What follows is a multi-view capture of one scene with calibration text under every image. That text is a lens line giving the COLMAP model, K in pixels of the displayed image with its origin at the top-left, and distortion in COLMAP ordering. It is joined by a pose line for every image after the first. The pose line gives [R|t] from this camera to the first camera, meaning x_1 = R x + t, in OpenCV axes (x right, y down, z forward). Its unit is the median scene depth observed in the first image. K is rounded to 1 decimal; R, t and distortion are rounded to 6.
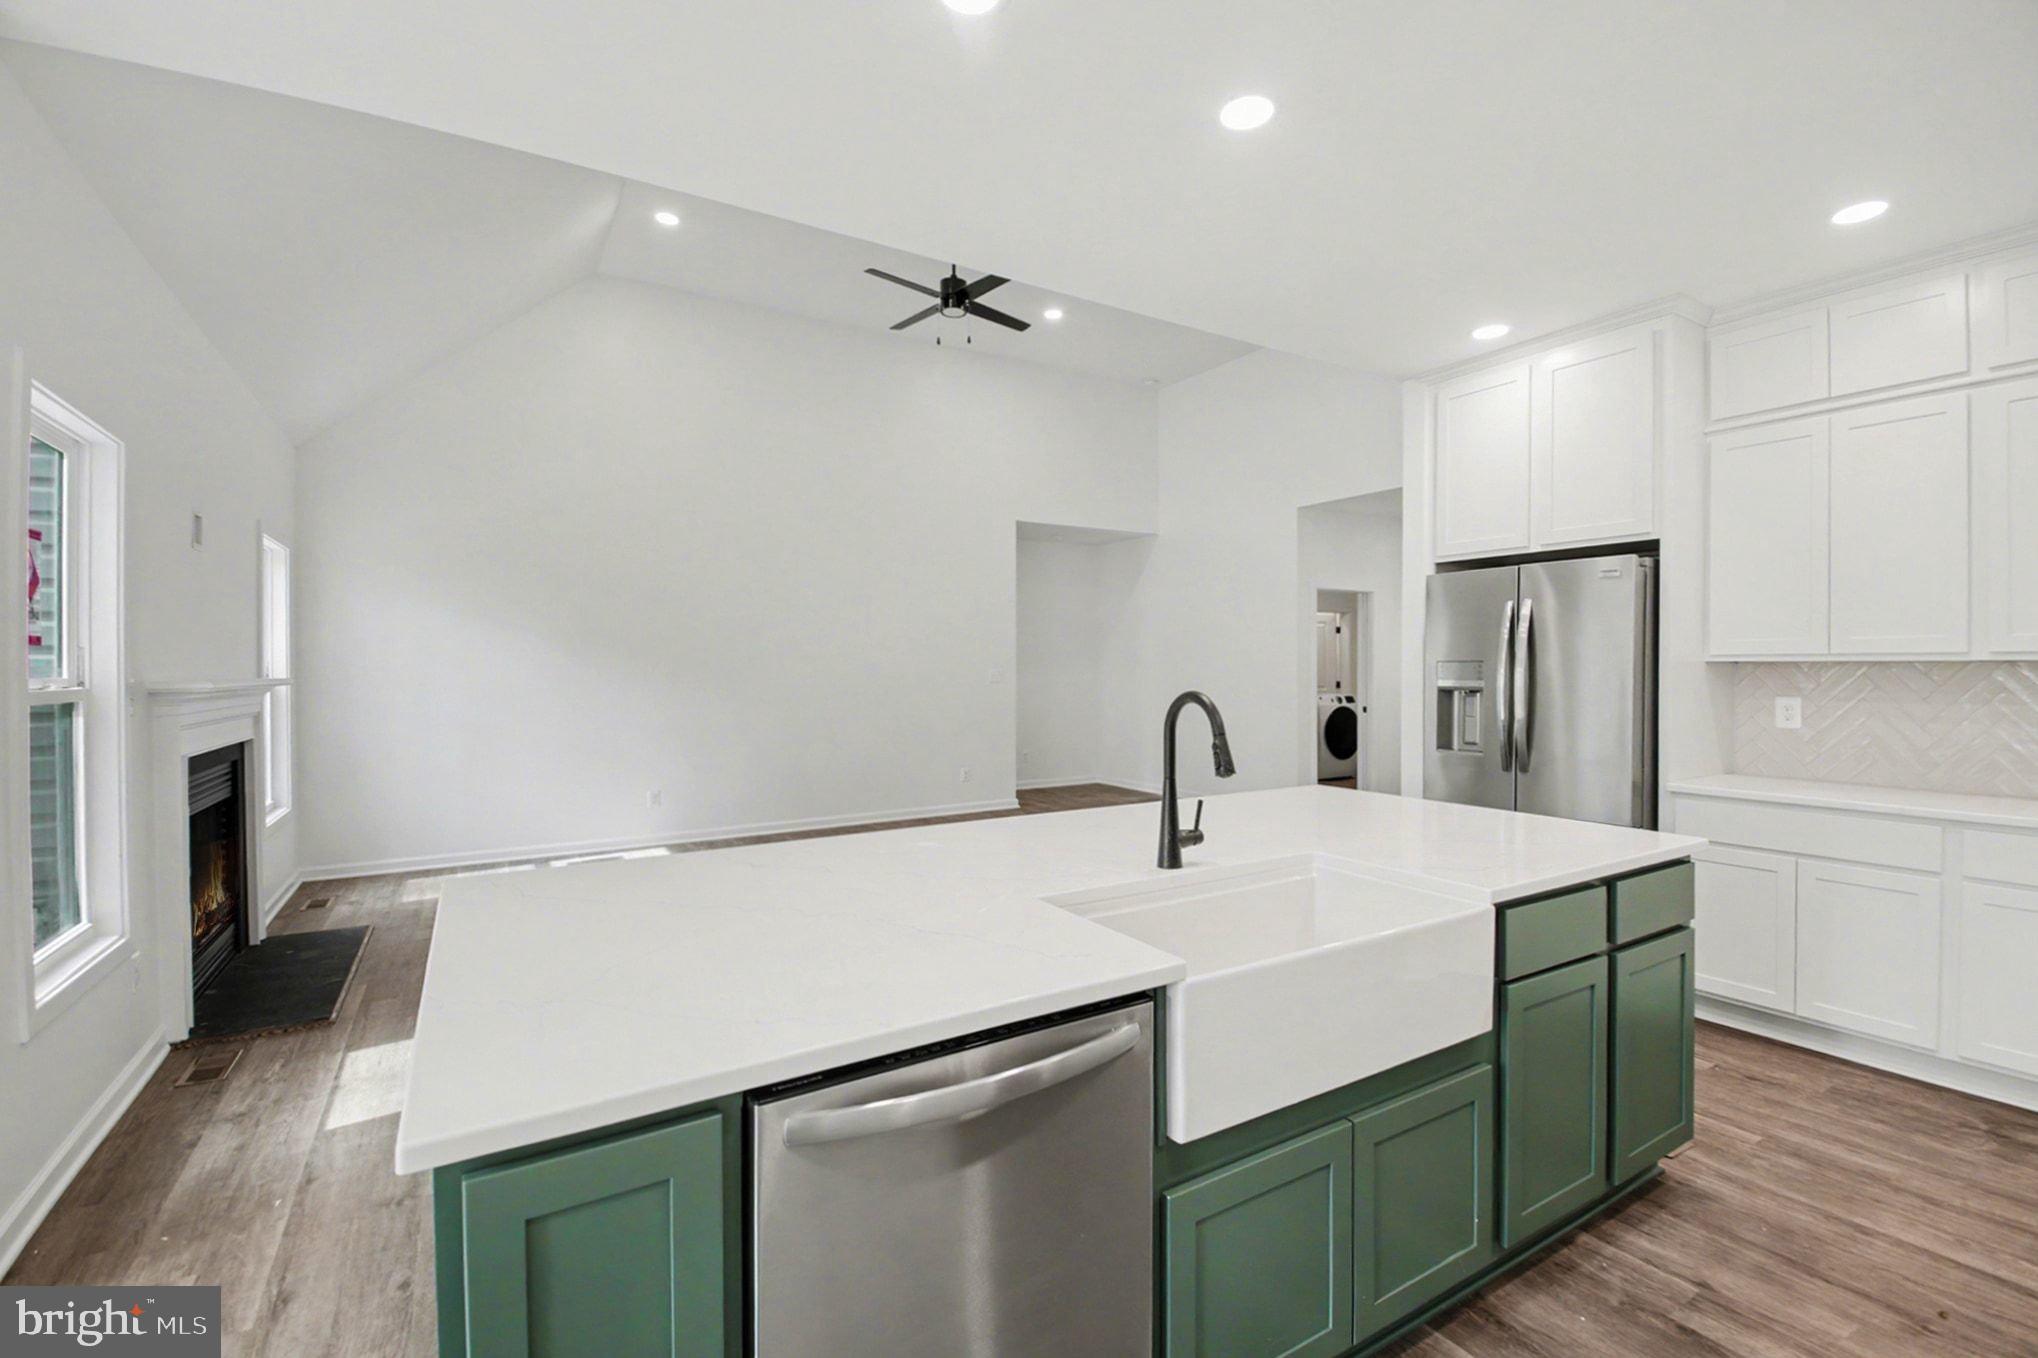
lens RADIAL K [[875.8, 0, 1016.0], [0, 875.8, 686.3], [0, 0, 1]] dist [0.000738, -0.015850]
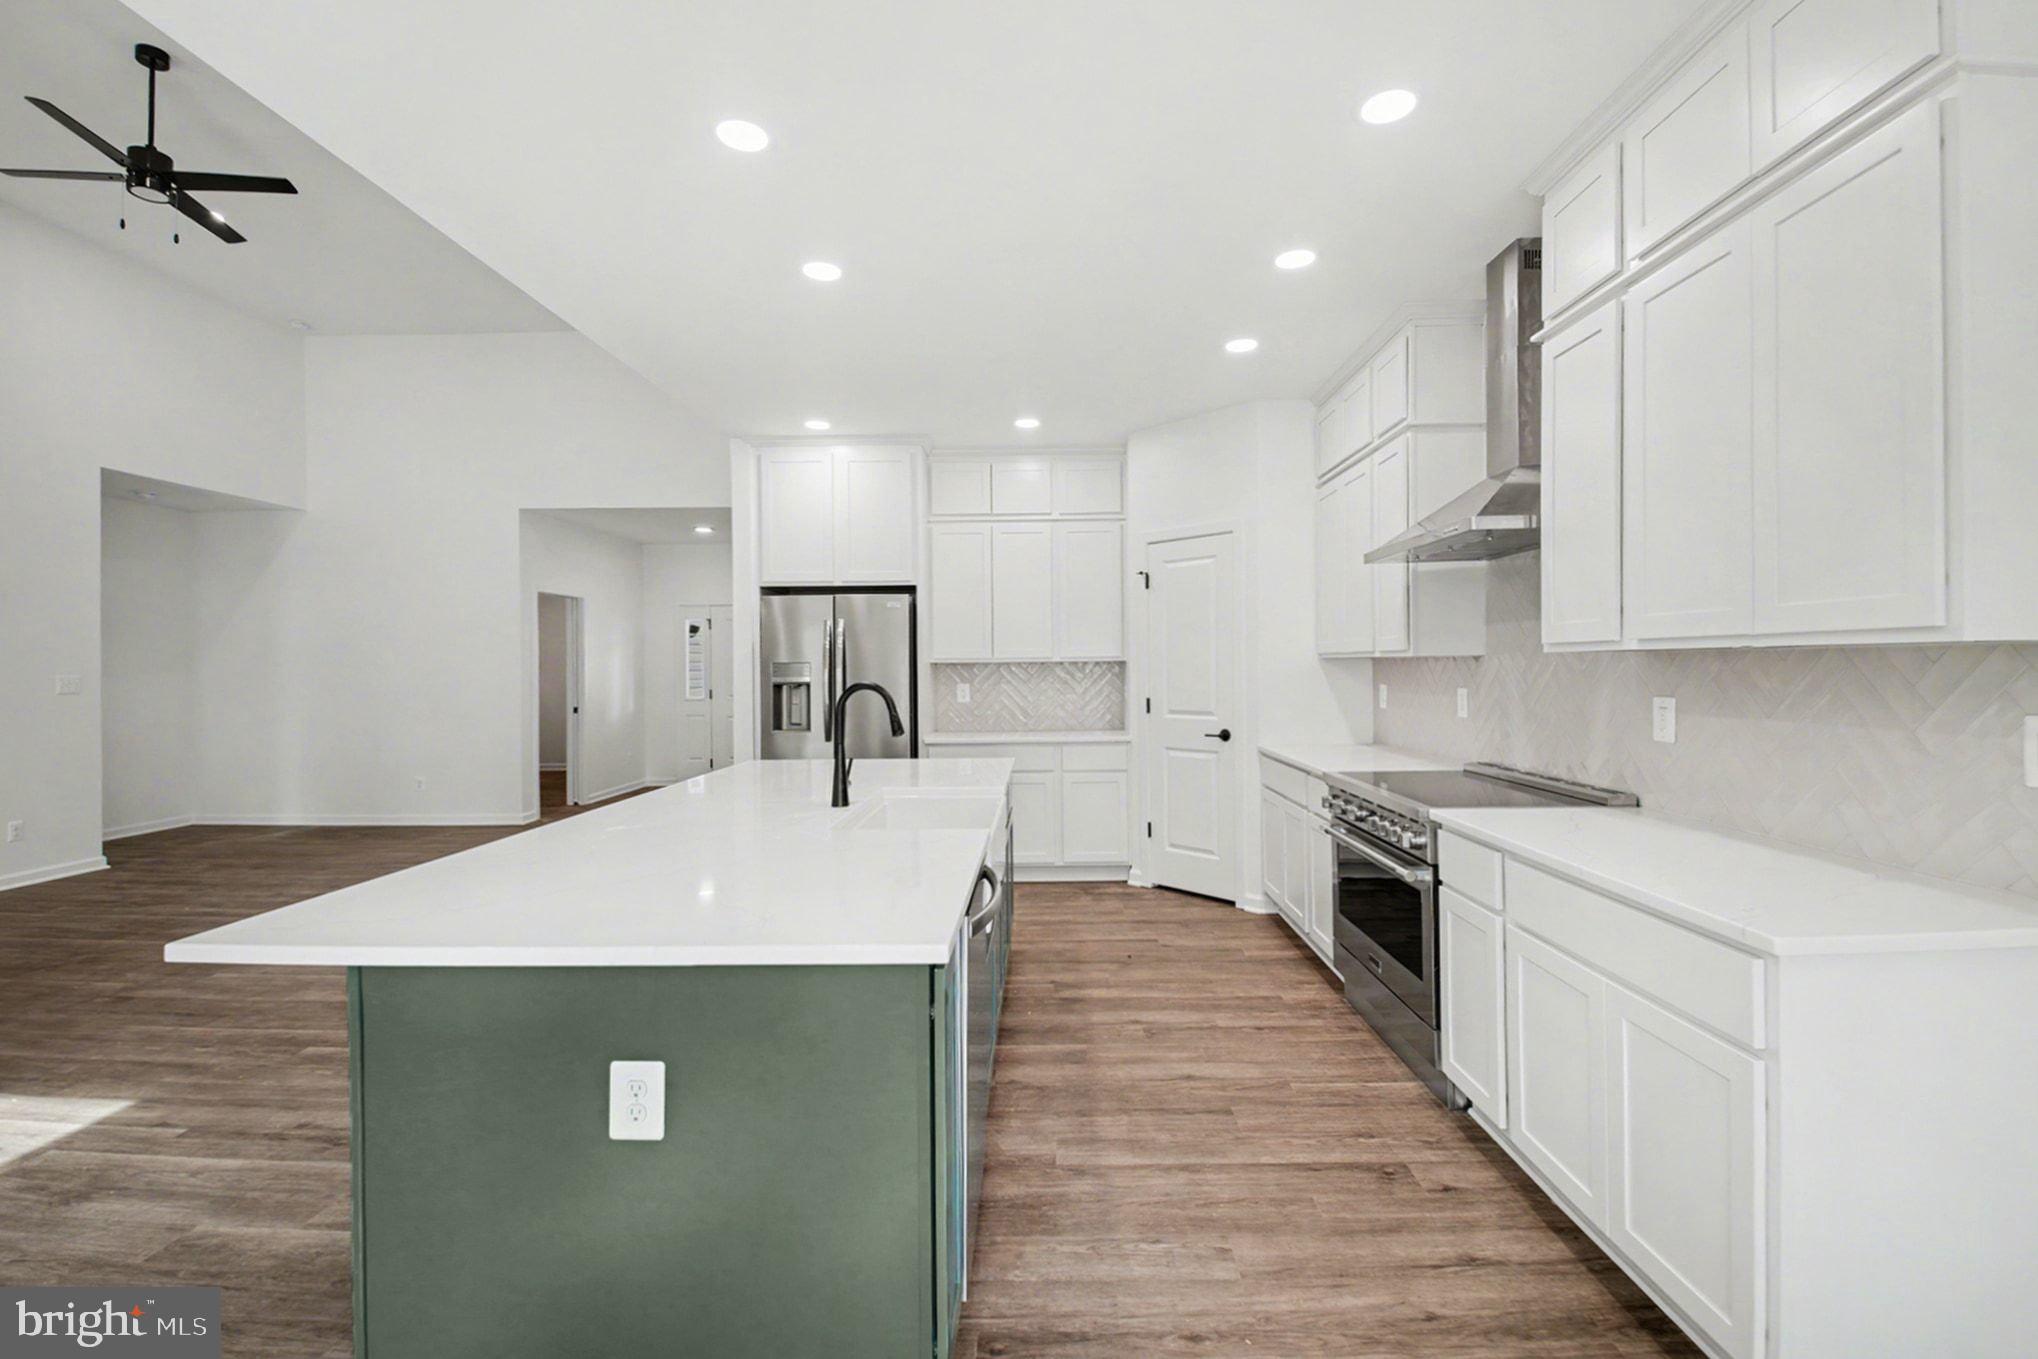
lens RADIAL K [[883.6, 0, 1020.9], [0, 883.6, 675.9], [0, 0, 1]] dist [-0.000080, -0.013544]
pose [[0.528611, -0.013256, 0.848761, -0.338293], [0.027252, 0.999628, -0.001361, 0.002146], [-0.848427, 0.023850, 0.528775, -0.003699]]
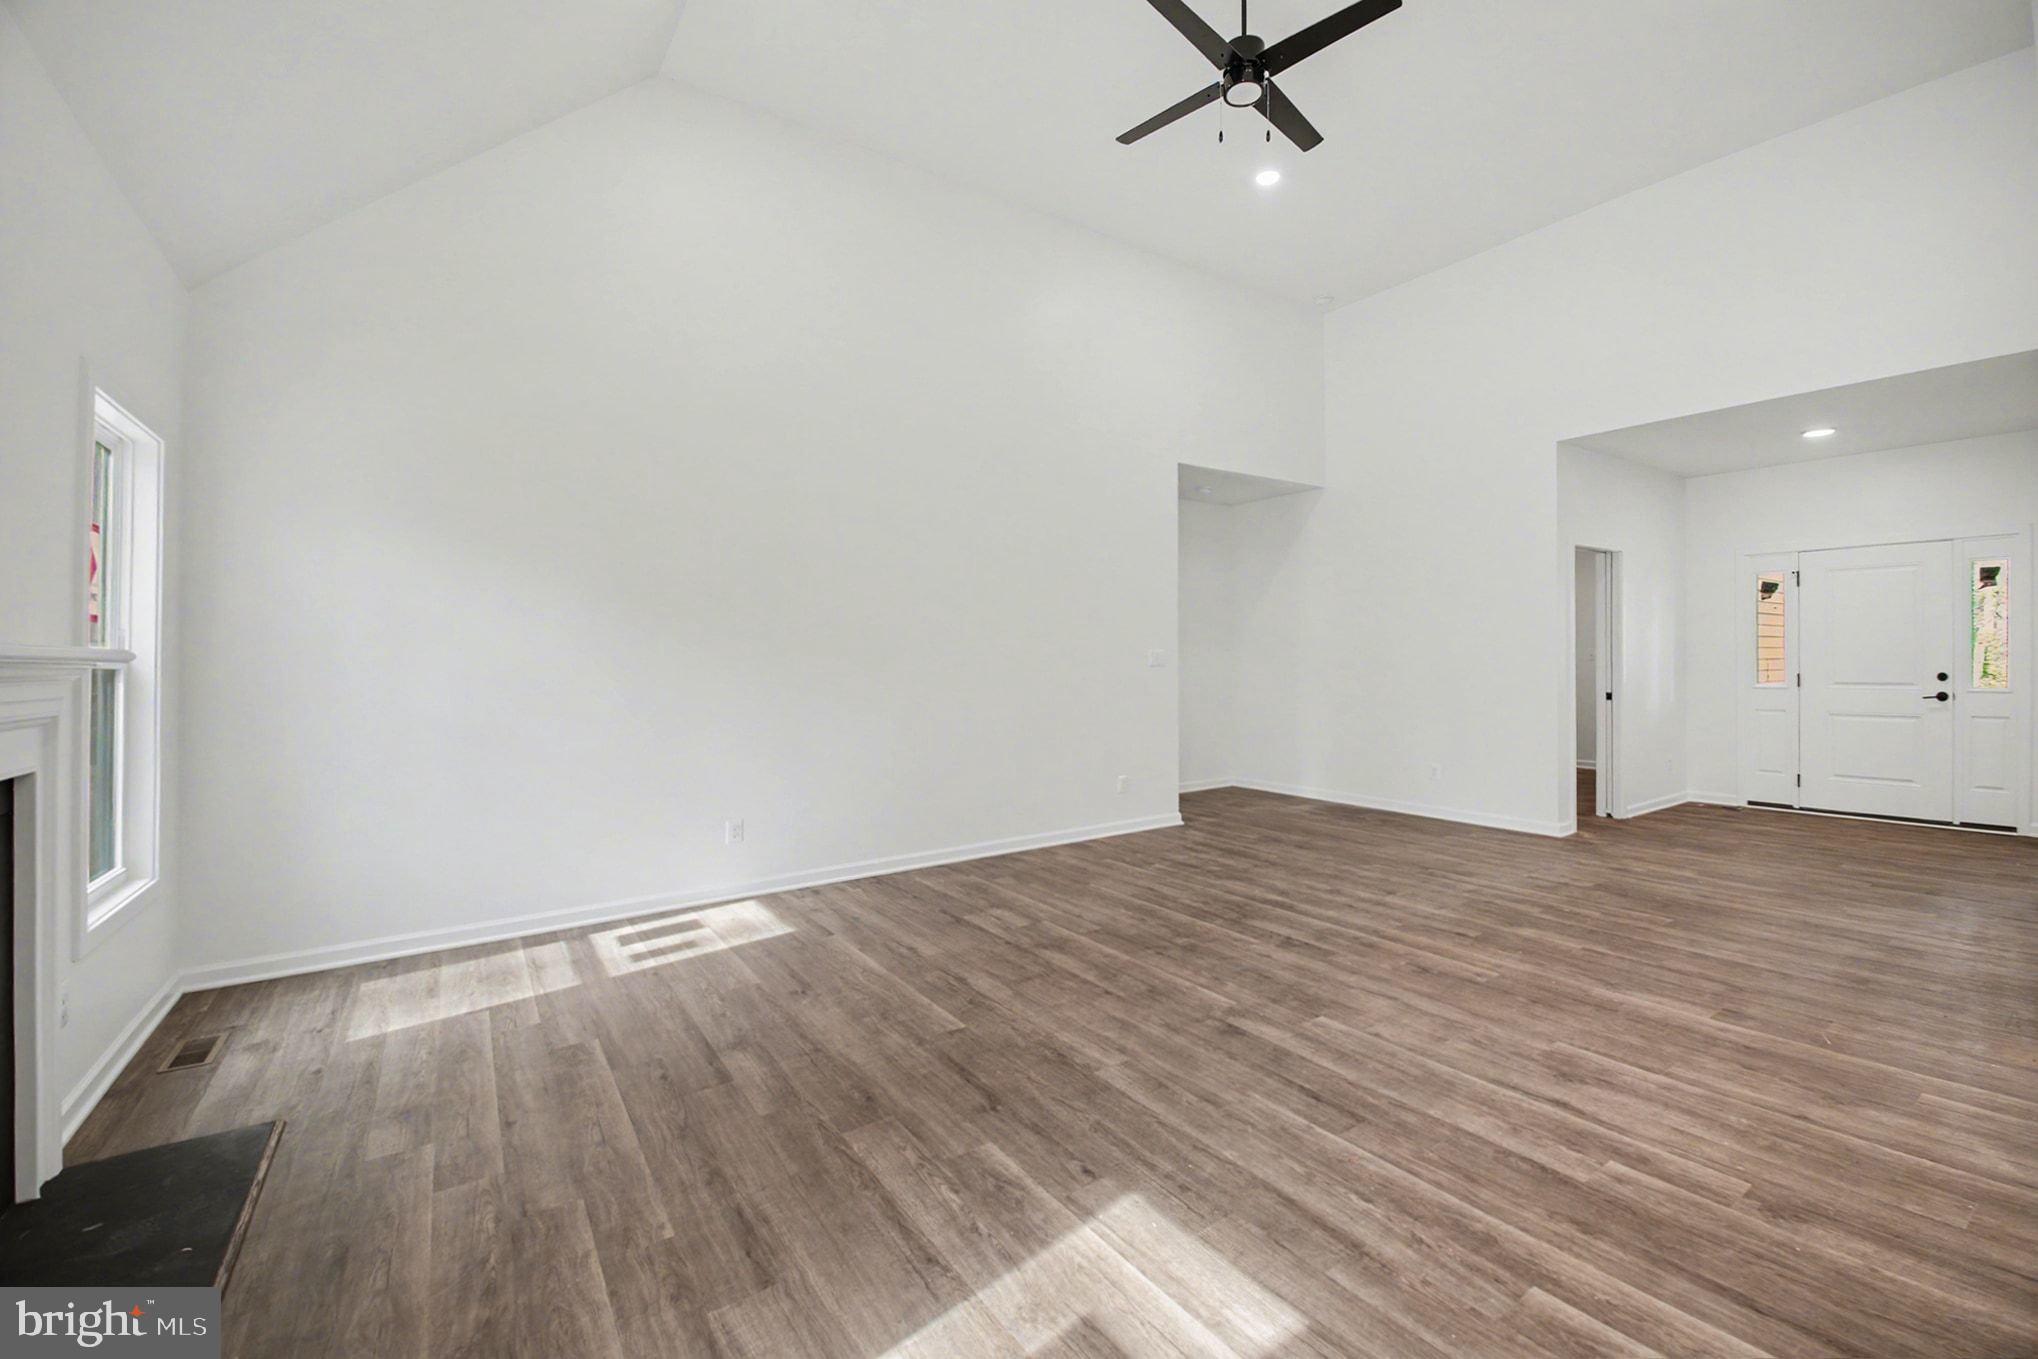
lens RADIAL K [[811.7, 0, 1033.2], [0, 811.7, 655.2], [0, 0, 1]] dist [-0.000403, -0.014314]
pose [[0.997869, -0.004326, 0.065099, -0.297438], [0.006163, 0.999588, -0.028039, 0.009569], [-0.064951, 0.028381, 0.997485, 0.455985]]
